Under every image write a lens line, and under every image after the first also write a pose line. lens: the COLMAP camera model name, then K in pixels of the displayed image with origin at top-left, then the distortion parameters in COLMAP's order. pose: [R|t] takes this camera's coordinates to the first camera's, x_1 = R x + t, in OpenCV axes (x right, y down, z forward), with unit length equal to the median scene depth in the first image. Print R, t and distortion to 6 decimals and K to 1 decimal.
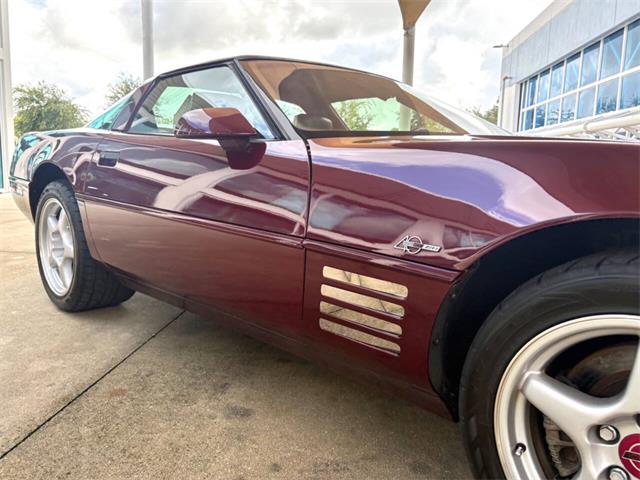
lens RADIAL K [[510.7, 0, 316.5], [0, 510.7, 229.0], [0, 0, 1]] dist [0.027113, 0.003285]
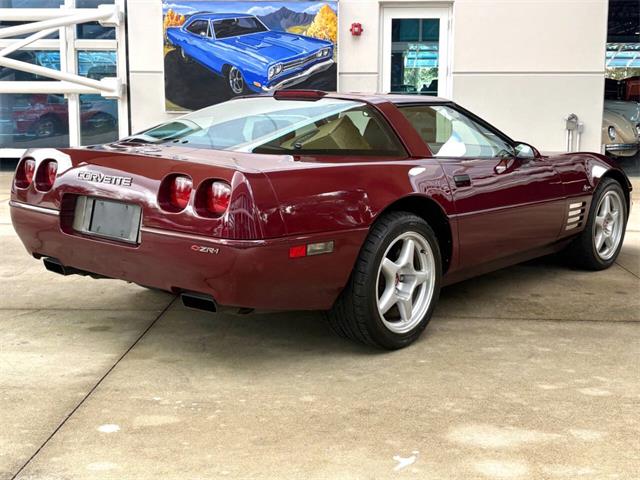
lens RADIAL K [[854.2, 0, 323.5], [0, 854.2, 225.1], [0, 0, 1]] dist [0.160671, -0.487734]
pose [[-0.085830, -0.173081, 0.981161, -1.978695], [0.126356, 0.974952, 0.183039, -0.370030], [-0.988265, 0.139686, -0.061810, 1.195271]]
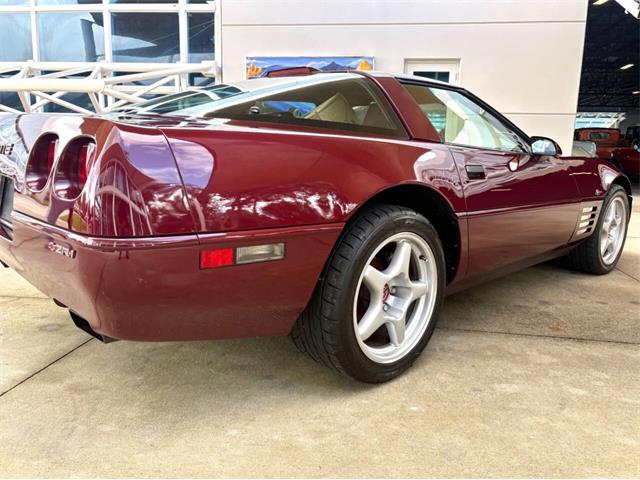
lens RADIAL K [[503.1, 0, 322.9], [0, 503.1, 240.3], [0, 0, 1]] dist [0.030027, -0.013790]
pose [[0.016923, -0.207935, 0.977996, -1.159004], [0.110931, 0.972488, 0.204845, -0.198962], [-0.993684, 0.105024, 0.039524, 1.034030]]
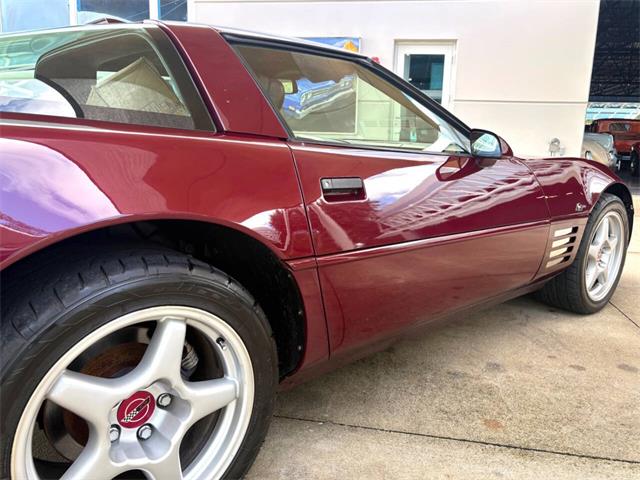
lens RADIAL K [[503.1, 0, 322.9], [0, 503.1, 240.3], [0, 0, 1]] dist [0.030027, -0.013790]
pose [[0.054134, -0.224433, 0.972985, -0.822471], [0.108592, 0.969957, 0.217693, -0.171898], [-0.992611, 0.093873, 0.076879, 0.792074]]
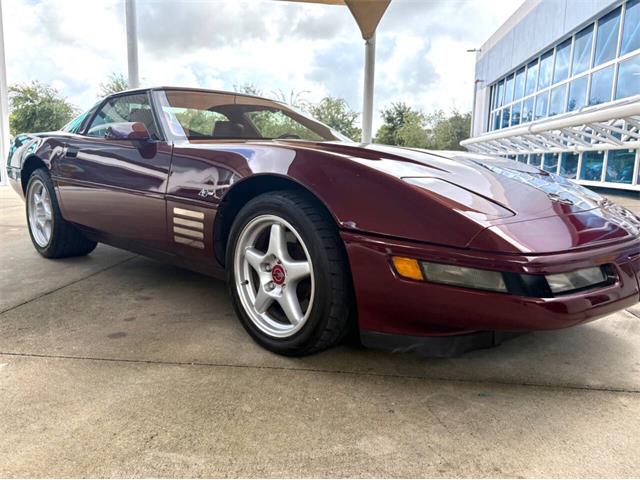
lens RADIAL K [[503.1, 0, 322.9], [0, 503.1, 240.3], [0, 0, 1]] dist [0.030027, -0.013790]
pose [[0.999794, -0.000586, 0.020291, 0.256492], [0.000039, 0.999637, 0.026950, 0.069208], [-0.020300, -0.026944, 0.999431, -0.439431]]
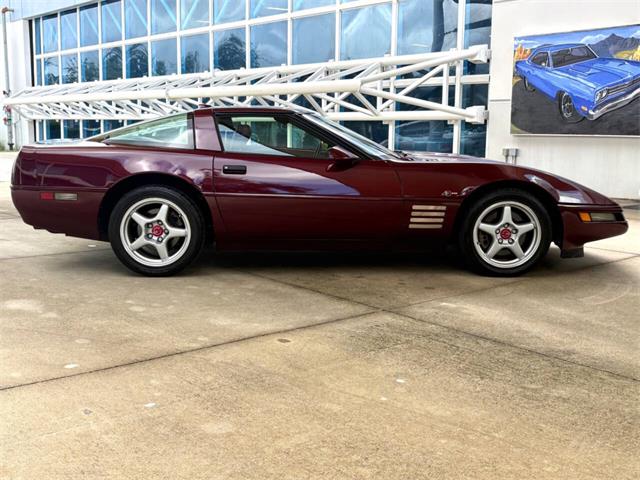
lens RADIAL K [[809.7, 0, 320.8], [0, 809.7, 229.6], [0, 0, 1]] dist [0.161546, -0.424069]
pose [[0.684396, -0.109359, 0.720862, -1.749163], [0.104299, 0.993204, 0.051652, -0.038782], [-0.721612, 0.039835, 0.691151, -0.858098]]
